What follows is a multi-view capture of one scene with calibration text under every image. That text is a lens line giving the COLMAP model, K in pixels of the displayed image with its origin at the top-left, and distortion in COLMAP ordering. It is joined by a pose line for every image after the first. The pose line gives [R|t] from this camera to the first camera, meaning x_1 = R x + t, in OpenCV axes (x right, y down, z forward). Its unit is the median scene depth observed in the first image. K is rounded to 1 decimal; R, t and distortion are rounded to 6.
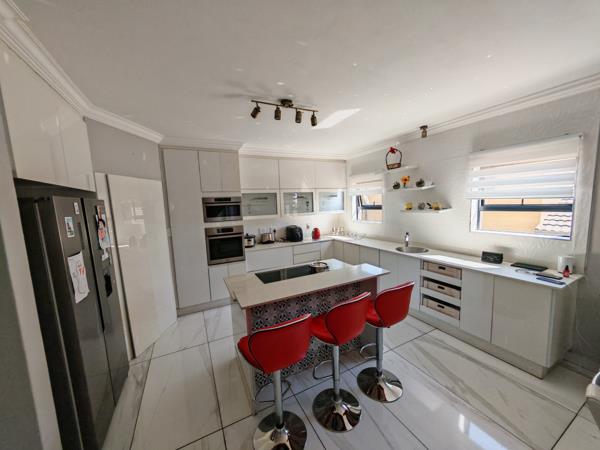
lens RADIAL K [[223.9, 0, 298.3], [0, 223.9, 225.9], [0, 0, 1]] dist [-0.005653, -0.000130]
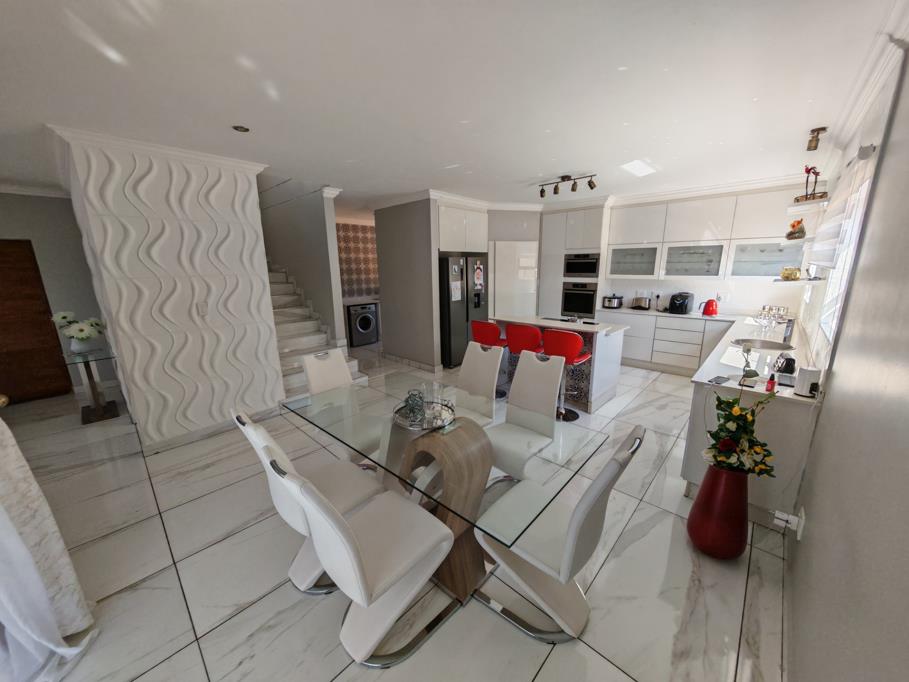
lens RADIAL K [[339.2, 0, 451.3], [0, 339.2, 343.6], [0, 0, 1]] dist [-0.005653, -0.000130]
pose [[0.335981, 0.247180, -0.908856, 1.071443], [-0.098169, 0.968884, 0.227215, -0.022345], [0.936739, 0.012881, 0.349792, -0.140817]]
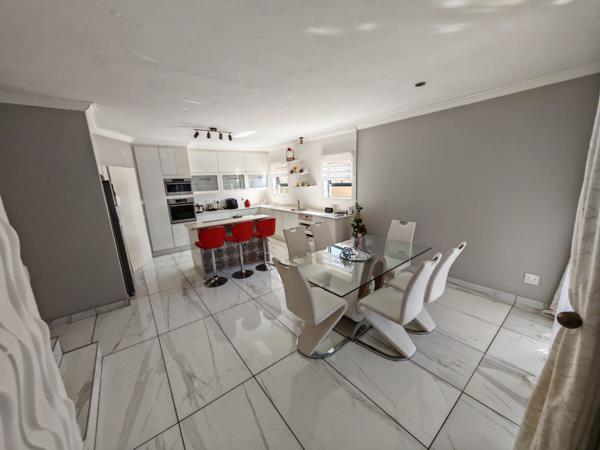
lens RADIAL K [[223.9, 0, 299.5], [0, 223.9, 227.2], [0, 0, 1]] dist [-0.005653, -0.000130]
pose [[0.980459, -0.041010, 0.192403, 0.172482], [0.021314, 0.994417, 0.103342, 0.062316], [-0.195567, -0.097222, 0.975859, -0.700818]]
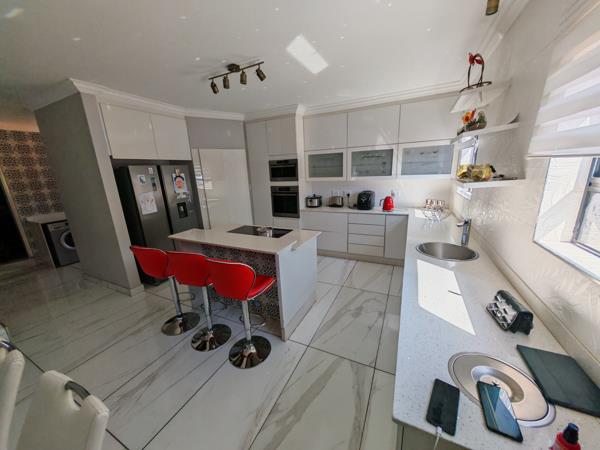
lens RADIAL K [[223.9, 0, 298.6], [0, 223.9, 225.9], [0, 0, 1]] dist [-0.005653, -0.000130]
pose [[0.601216, 0.207835, -0.771585, 0.706389], [-0.064139, 0.975020, 0.212656, -0.049737], [0.796508, -0.078363, 0.599528, 0.369814]]
